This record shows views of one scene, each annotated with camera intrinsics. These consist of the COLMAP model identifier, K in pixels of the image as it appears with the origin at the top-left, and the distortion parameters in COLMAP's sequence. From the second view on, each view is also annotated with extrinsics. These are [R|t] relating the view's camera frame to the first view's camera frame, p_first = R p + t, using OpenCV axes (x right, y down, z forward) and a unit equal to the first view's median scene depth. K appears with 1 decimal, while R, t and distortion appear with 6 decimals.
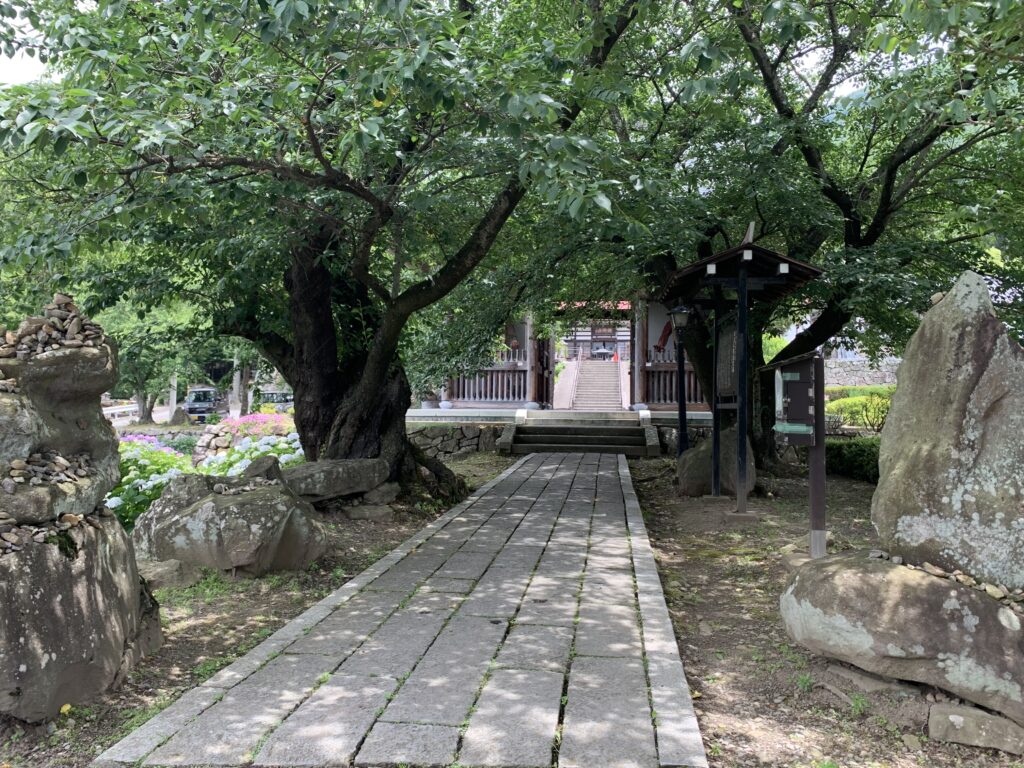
lens RADIAL K [[773.1, 0, 511.3], [0, 773.1, 369.6], [0, 0, 1]] dist [0.089569, -0.001322]
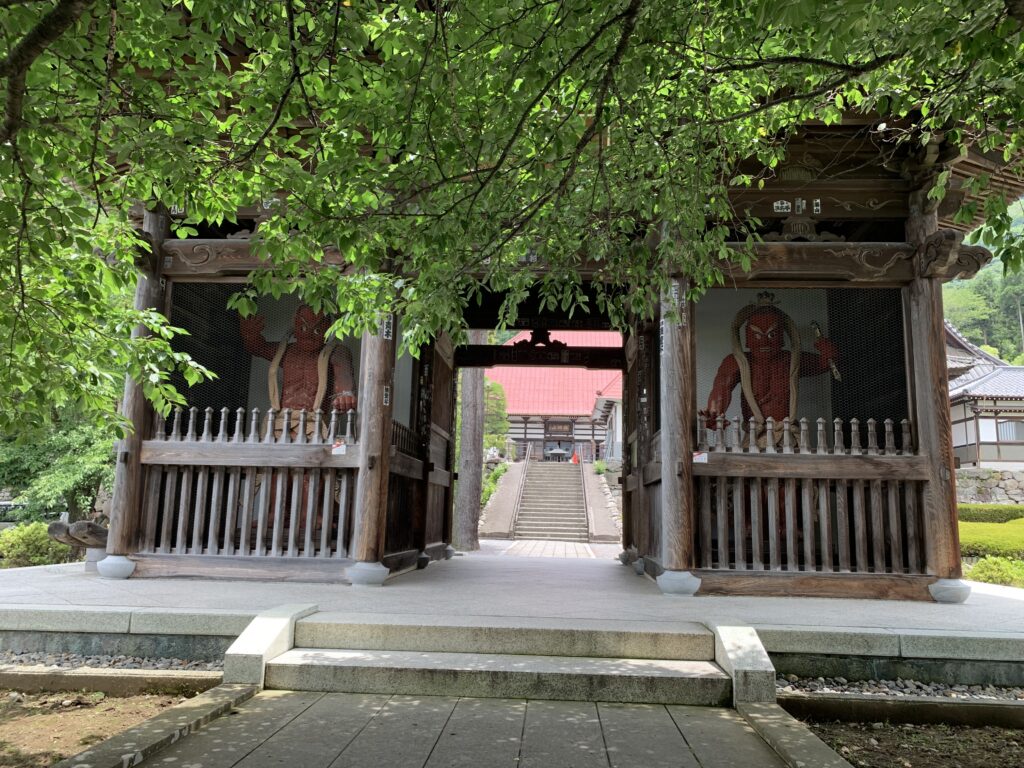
lens RADIAL K [[773.1, 0, 511.3], [0, 773.1, 369.6], [0, 0, 1]] dist [0.089569, -0.001322]
pose [[0.998024, 0.023882, 0.058122, 0.068159], [-0.015907, 0.990854, -0.133996, 0.002424], [-0.060791, 0.132807, 0.989276, 0.637594]]
